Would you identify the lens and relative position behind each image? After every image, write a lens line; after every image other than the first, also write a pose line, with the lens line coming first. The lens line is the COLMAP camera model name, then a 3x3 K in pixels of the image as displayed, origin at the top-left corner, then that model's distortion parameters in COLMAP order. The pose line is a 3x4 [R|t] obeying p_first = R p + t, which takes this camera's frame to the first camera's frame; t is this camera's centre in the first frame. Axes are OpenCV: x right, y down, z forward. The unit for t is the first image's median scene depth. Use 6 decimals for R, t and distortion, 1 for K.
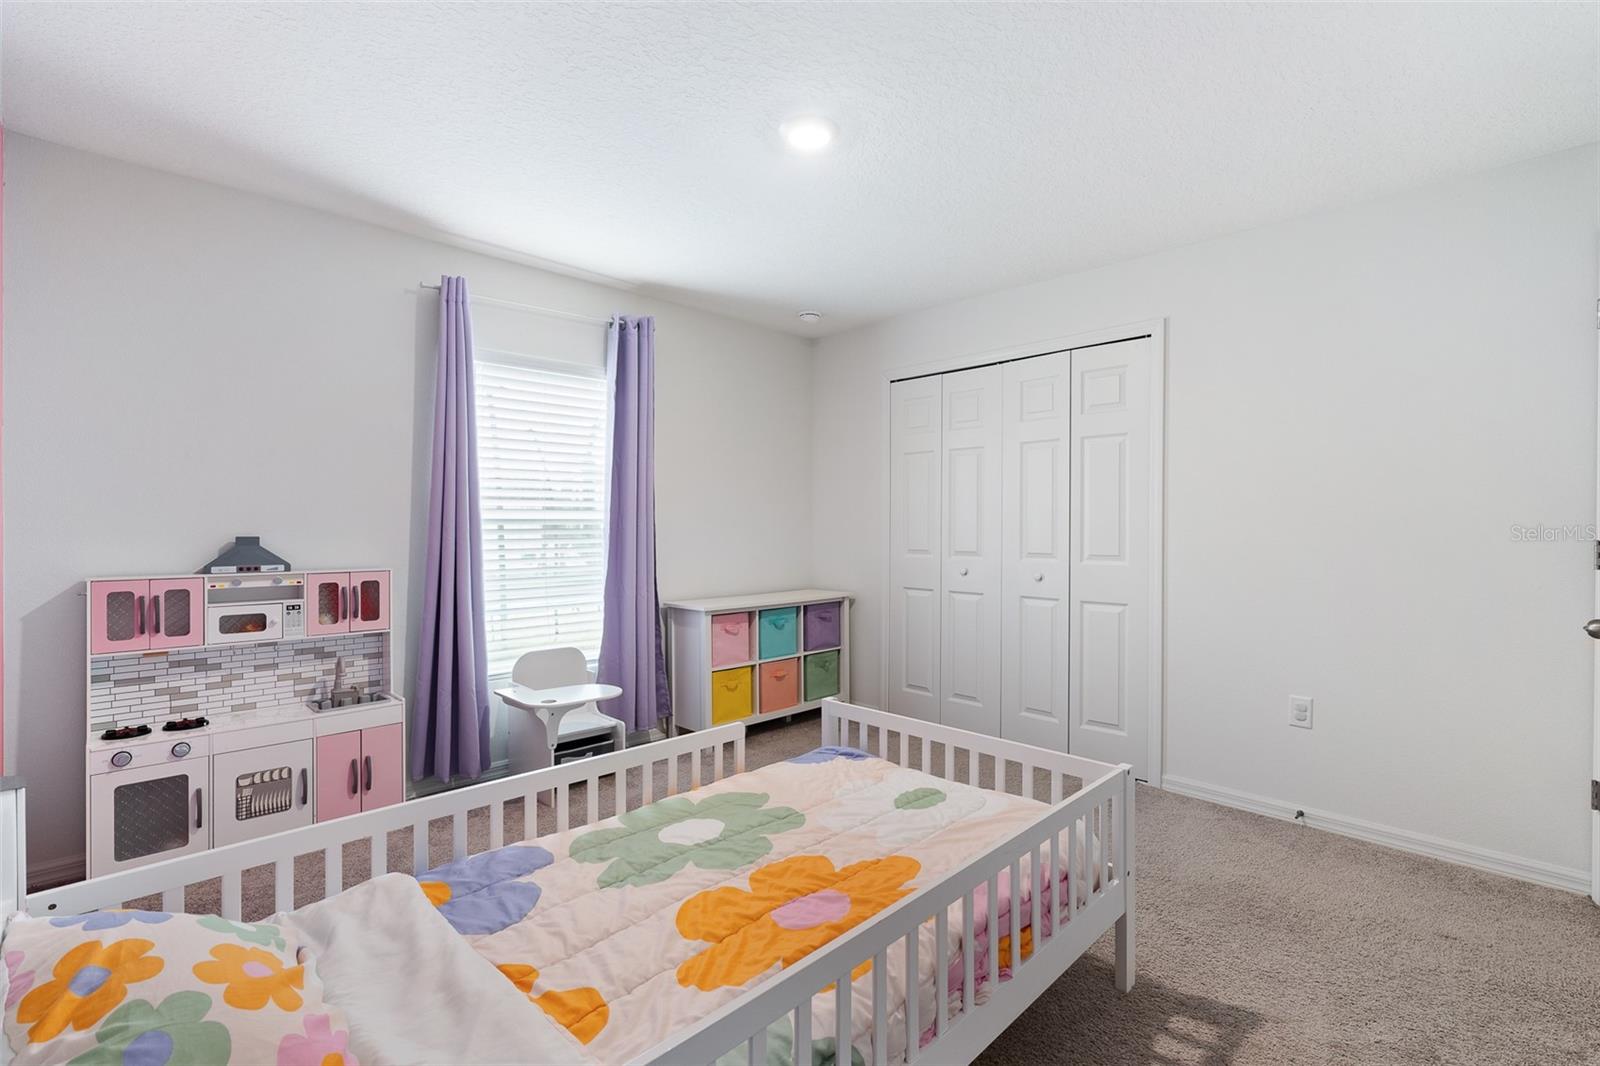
lens RADIAL K [[724.3, 0, 791.3], [0, 724.3, 524.6], [0, 0, 1]] dist [-0.012433, 0.000335]
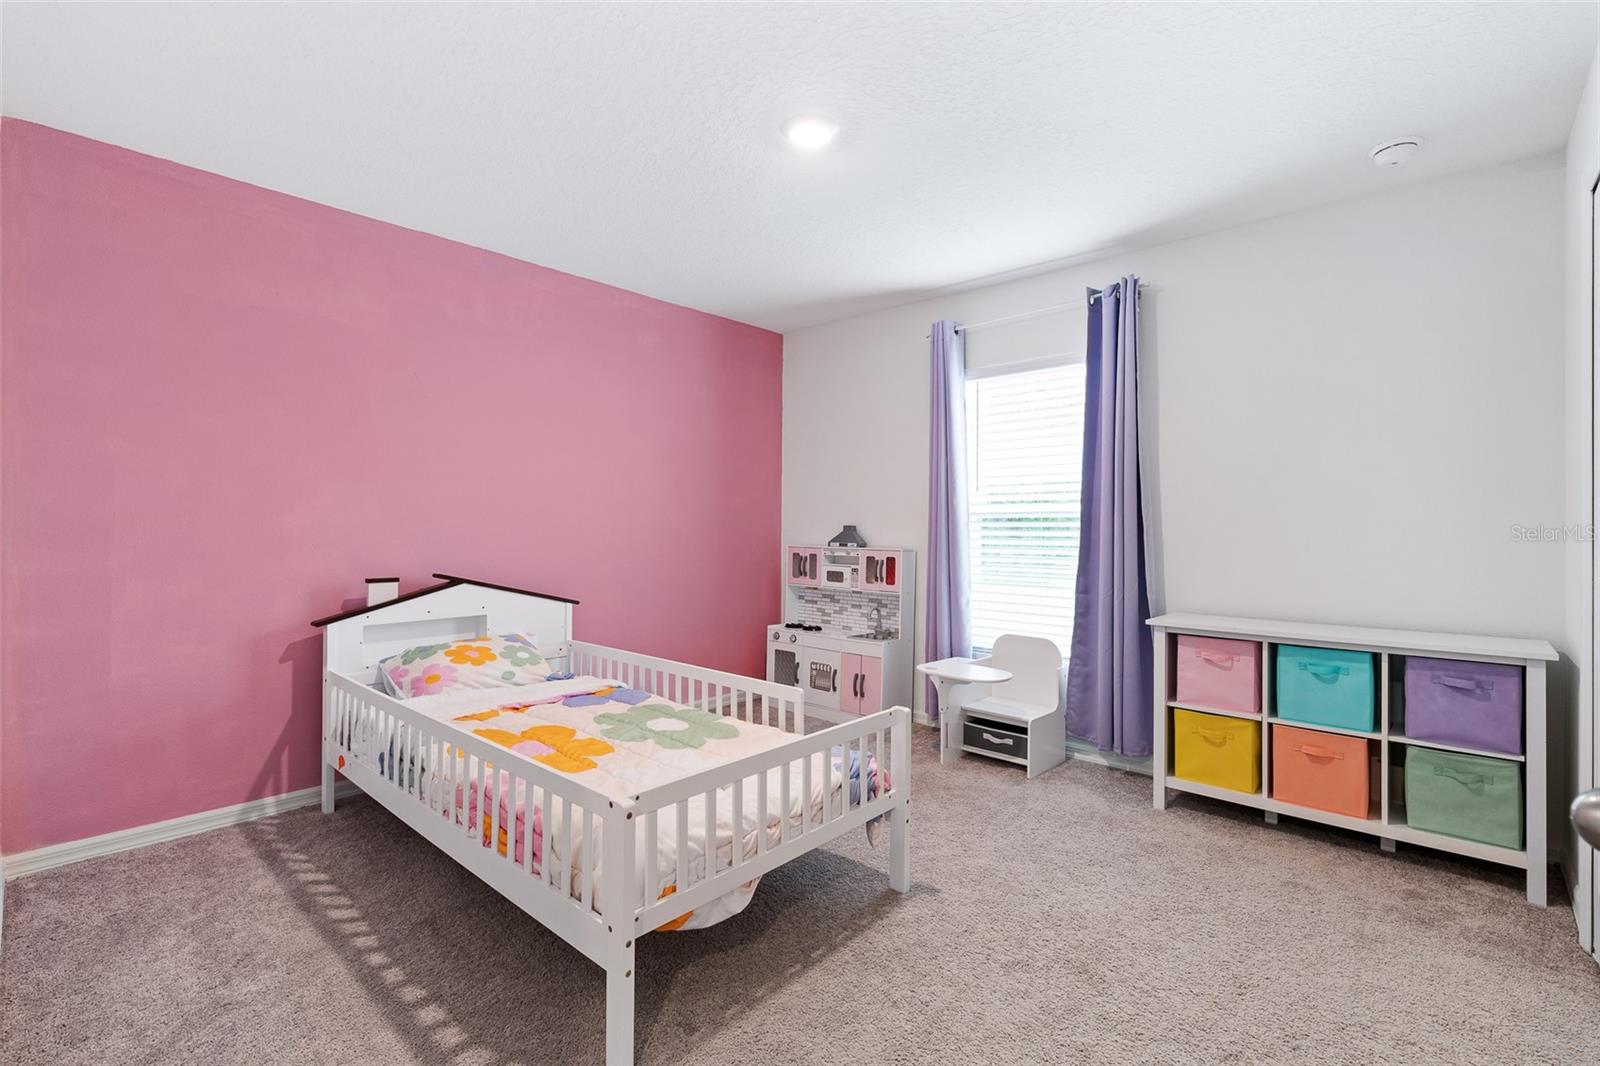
lens RADIAL K [[724.3, 0, 791.3], [0, 724.3, 524.6], [0, 0, 1]] dist [-0.012433, 0.000335]
pose [[0.050813, 0.006683, -0.998686, 0.890994], [-0.000874, 0.999978, 0.006647, 0.004650], [0.998708, 0.000536, 0.050817, 0.782877]]
